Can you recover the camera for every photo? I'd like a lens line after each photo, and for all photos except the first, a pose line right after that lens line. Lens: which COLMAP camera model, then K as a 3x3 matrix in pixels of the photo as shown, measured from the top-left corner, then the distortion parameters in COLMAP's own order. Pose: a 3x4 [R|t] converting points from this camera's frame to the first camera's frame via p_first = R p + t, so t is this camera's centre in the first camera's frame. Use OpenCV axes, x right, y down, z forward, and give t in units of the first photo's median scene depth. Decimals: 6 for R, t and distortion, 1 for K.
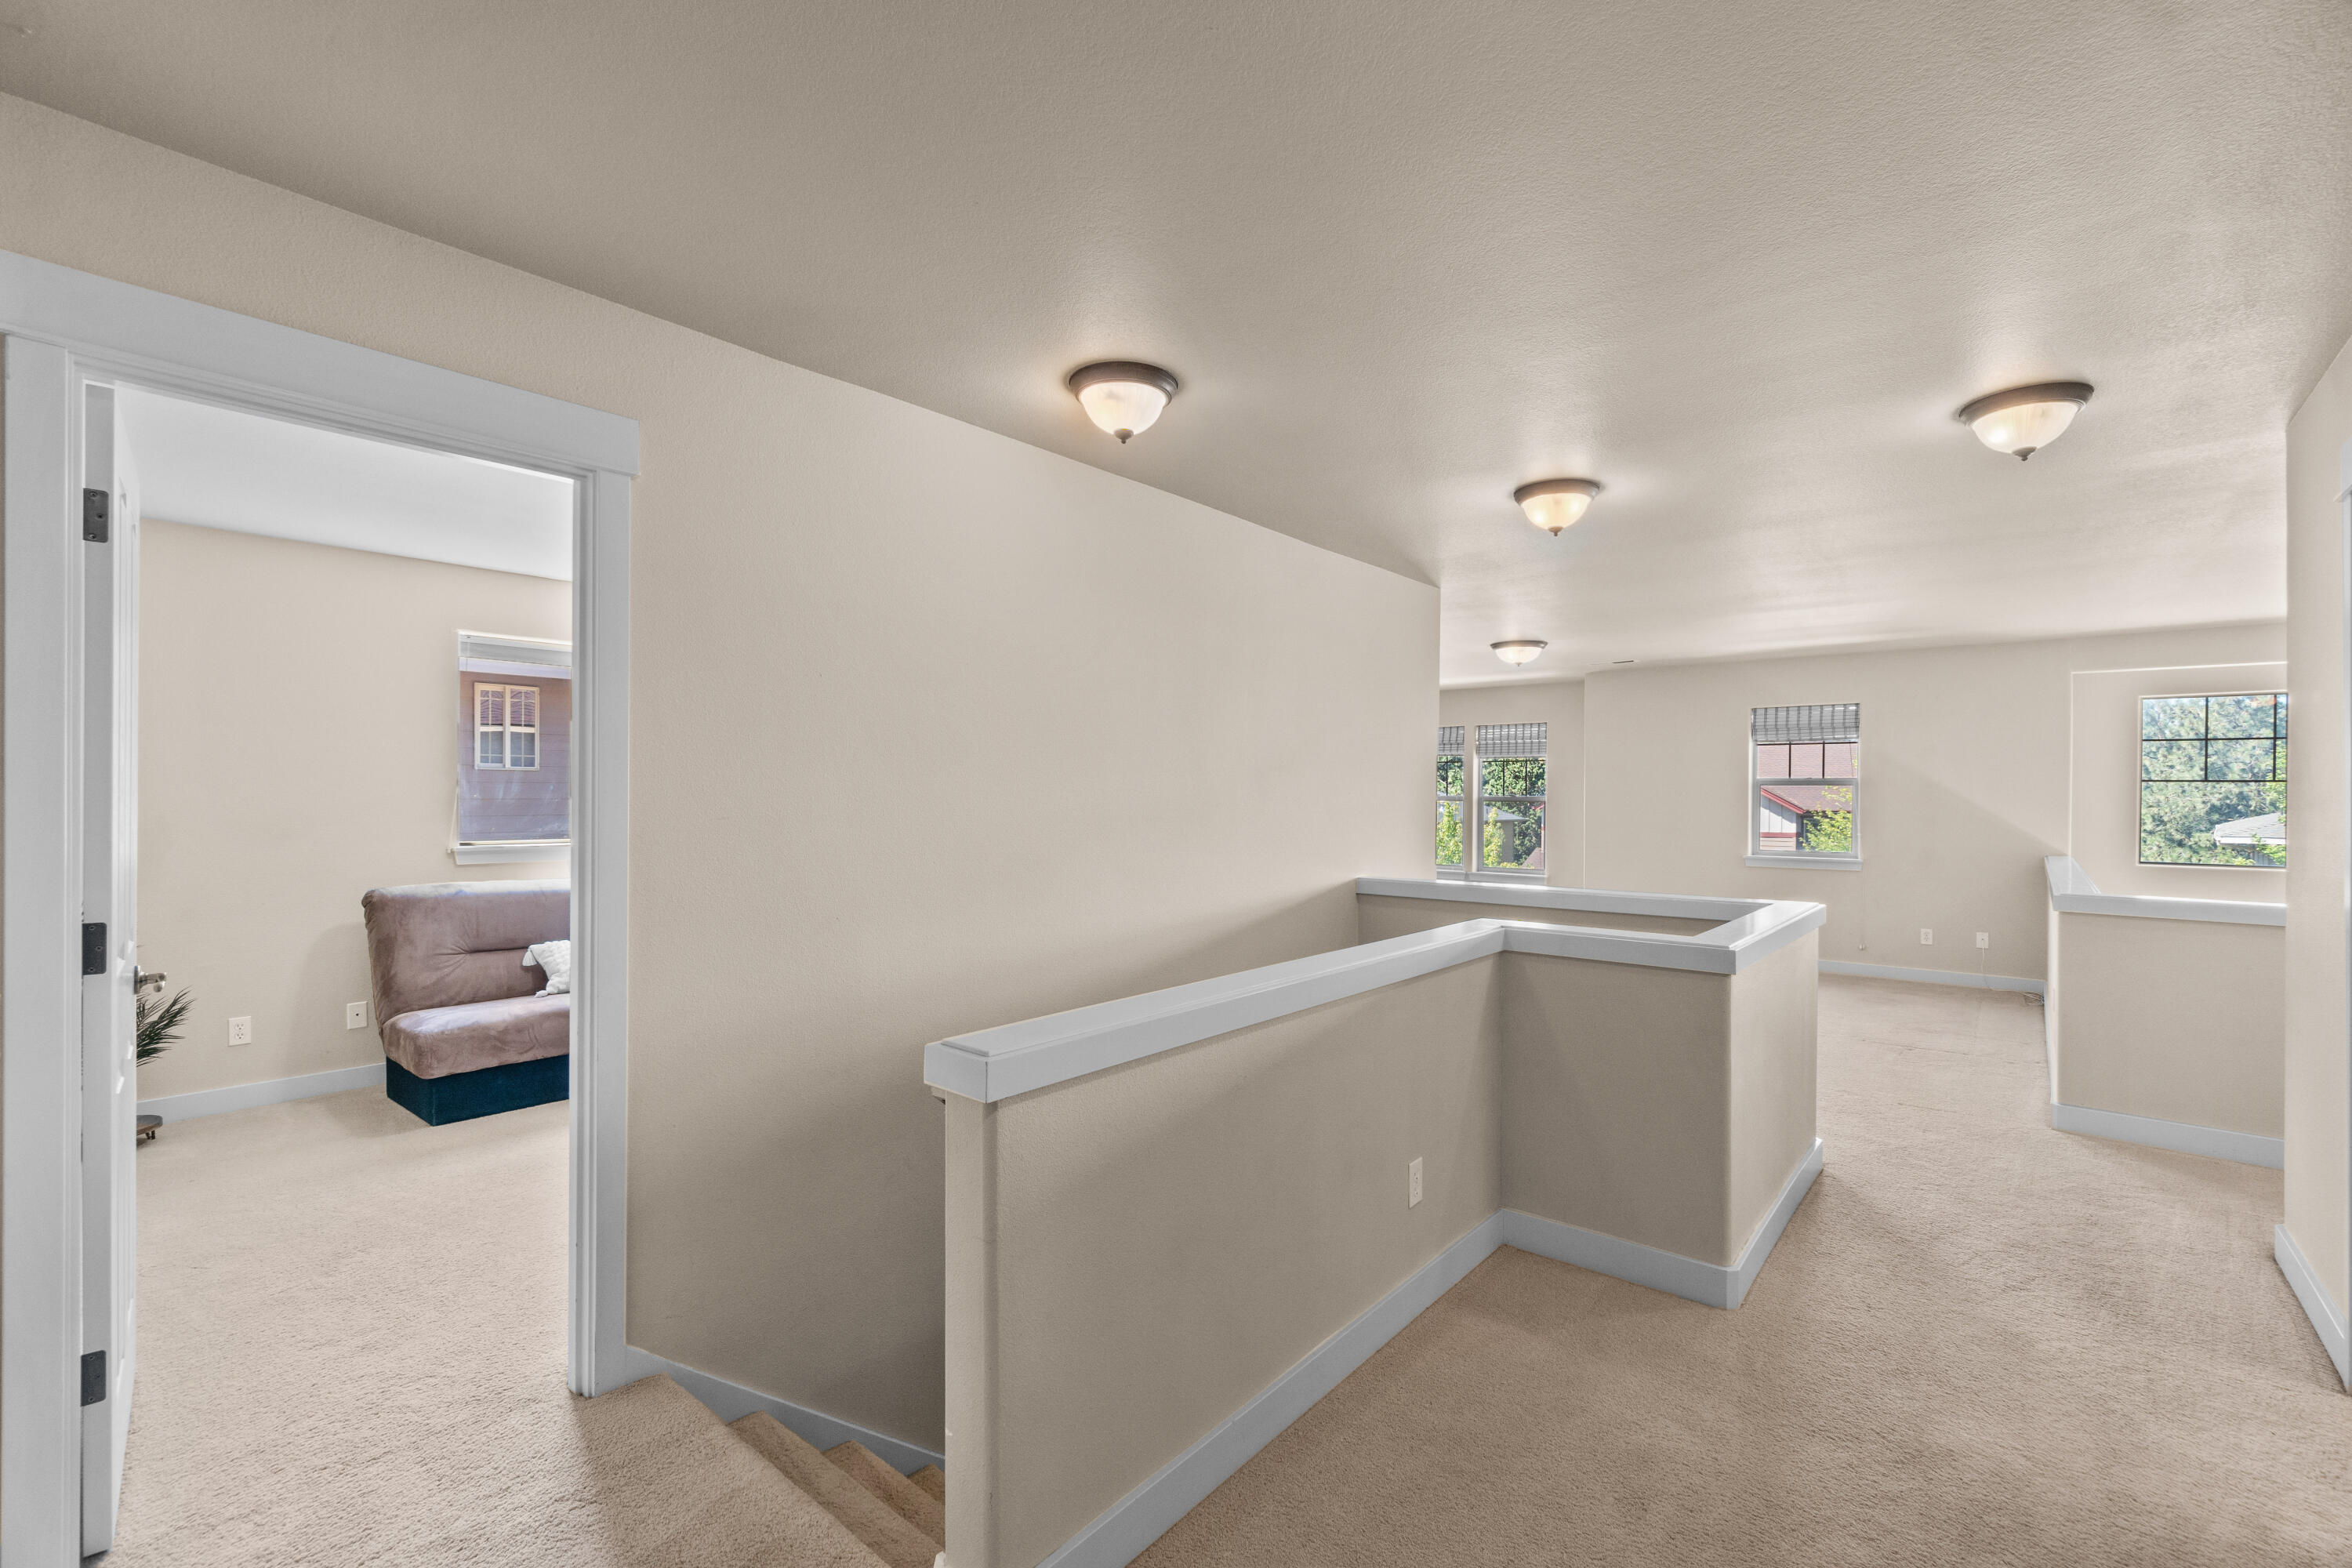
lens RADIAL K [[1022.8, 0, 1186.2], [0, 1022.8, 808.1], [0, 0, 1]] dist [-0.000301, -0.000459]
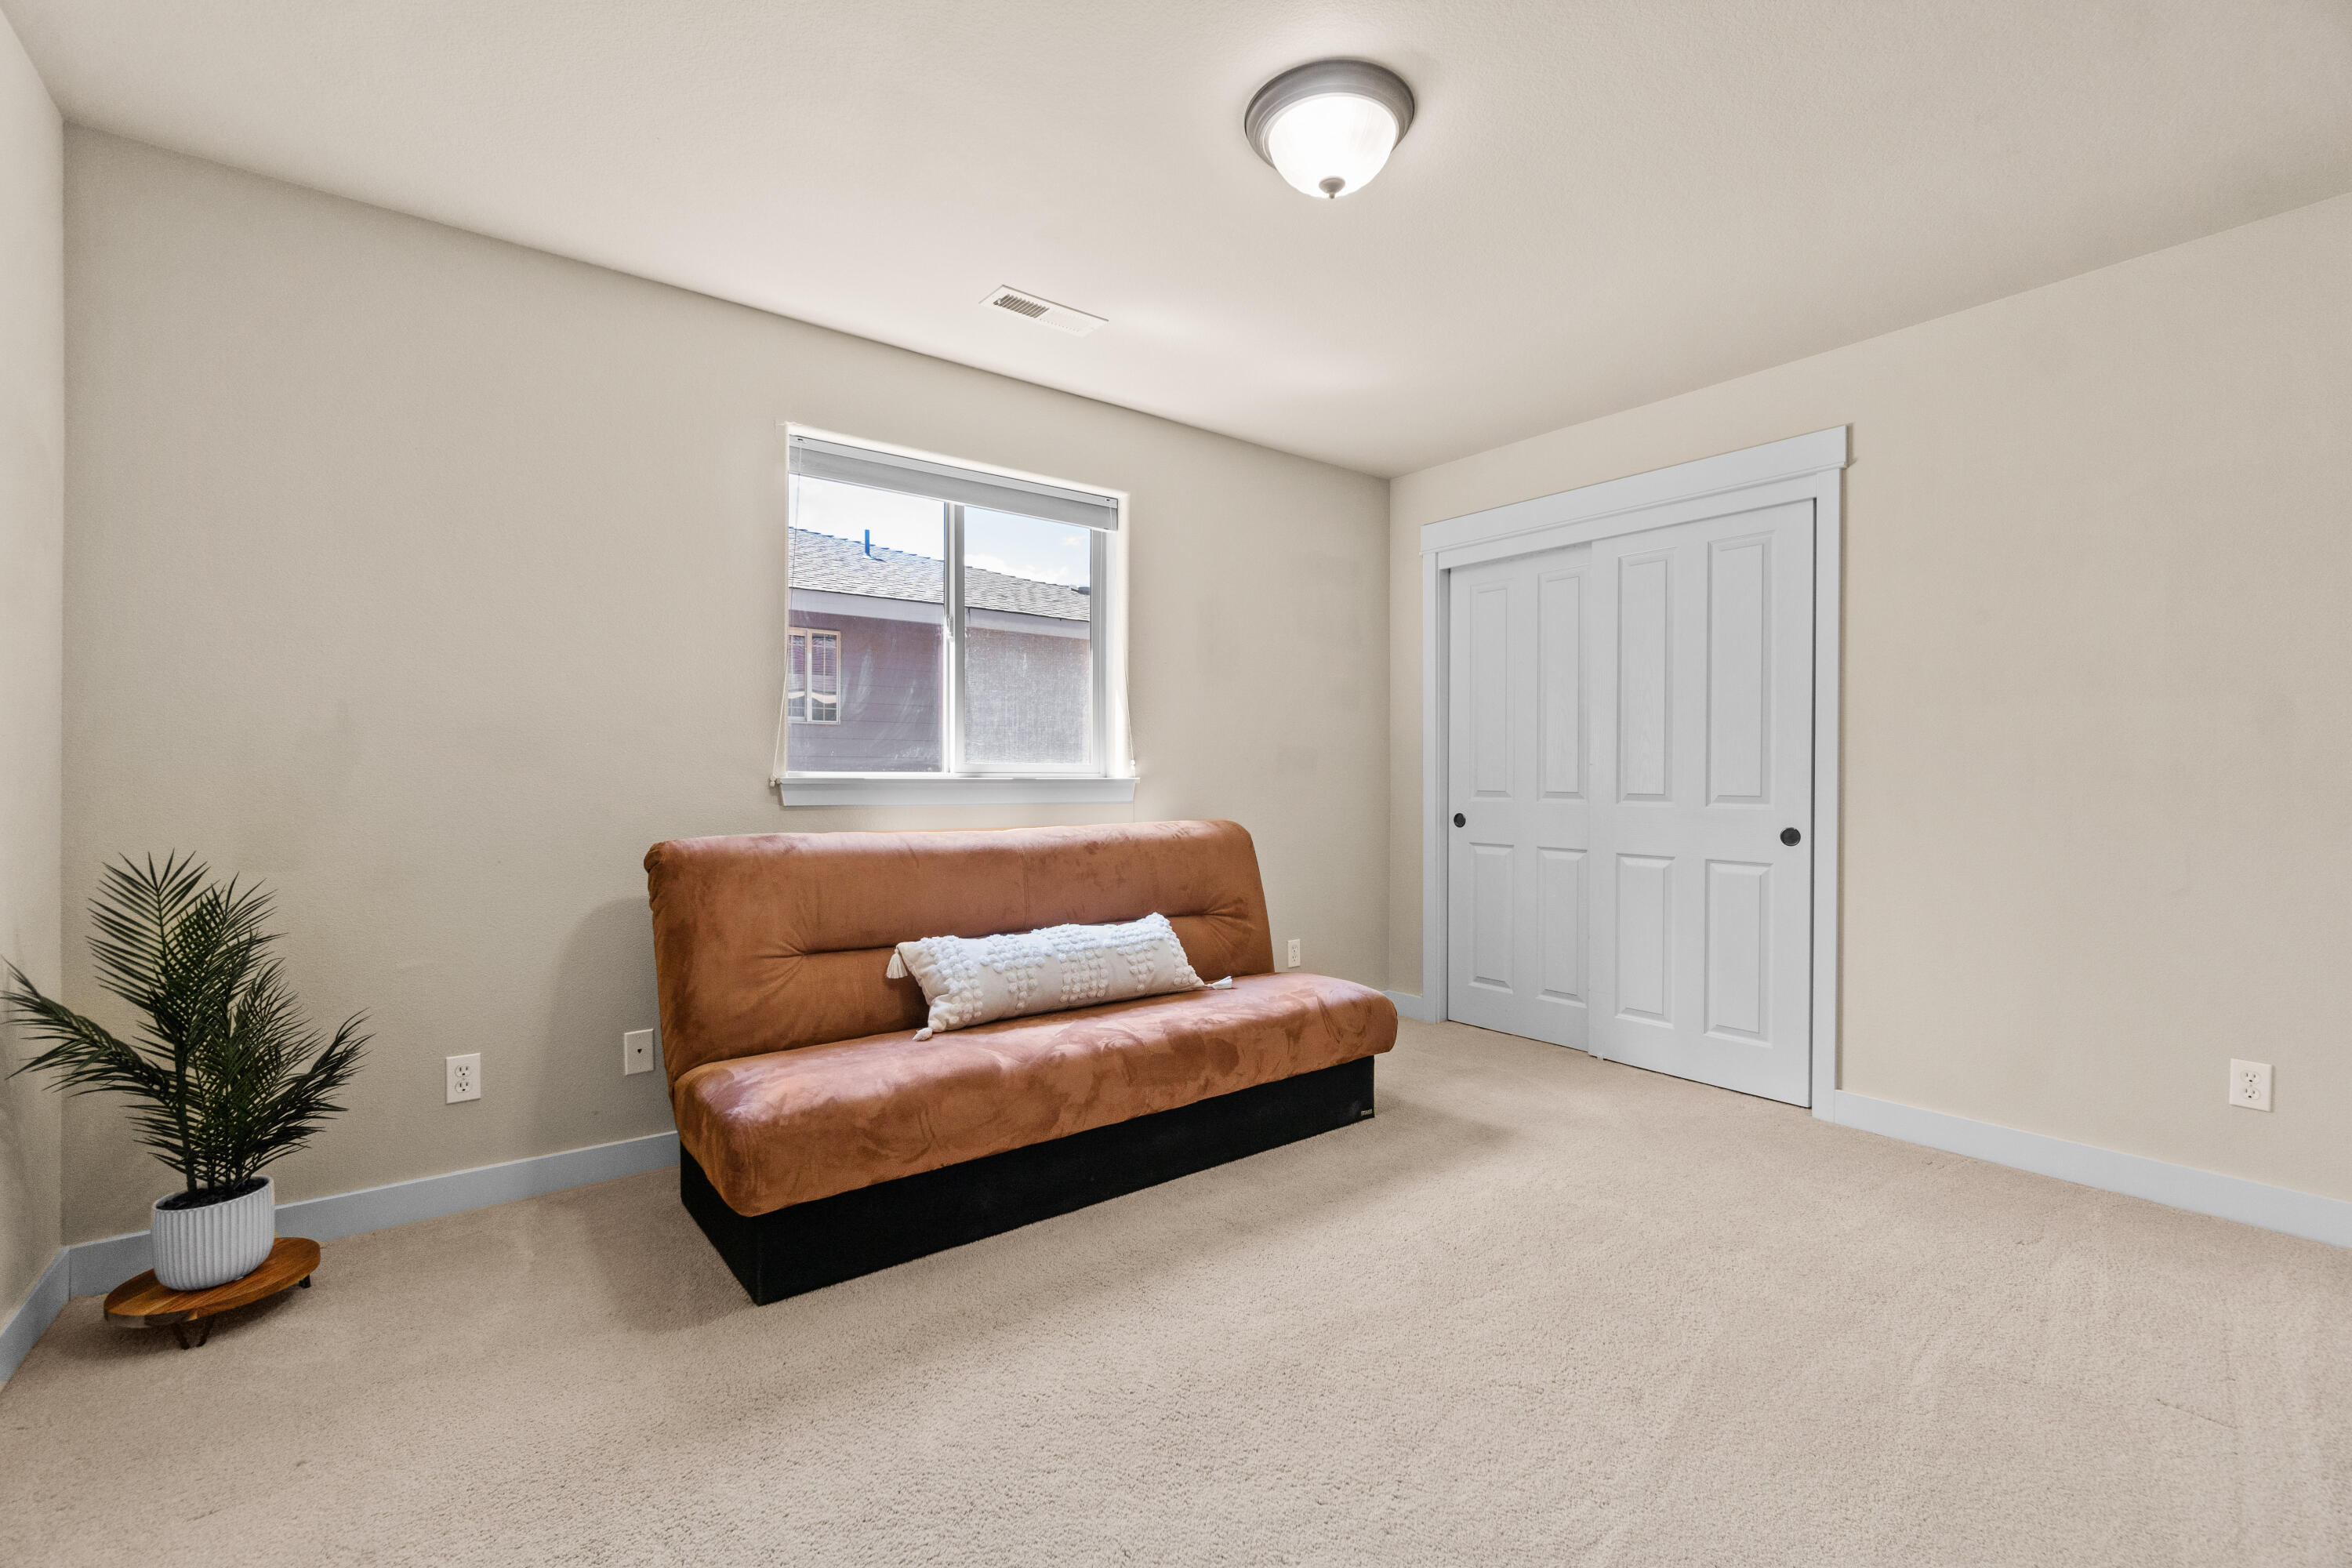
lens RADIAL K [[1022.8, 0, 1170.3], [0, 1022.8, 777.8], [0, 0, 1]] dist [-0.000301, -0.000459]
pose [[0.974676, -0.005136, -0.223565, -0.390430], [0.001739, 0.999880, -0.015392, 0.053881], [0.223617, 0.014614, 0.974568, 0.506534]]
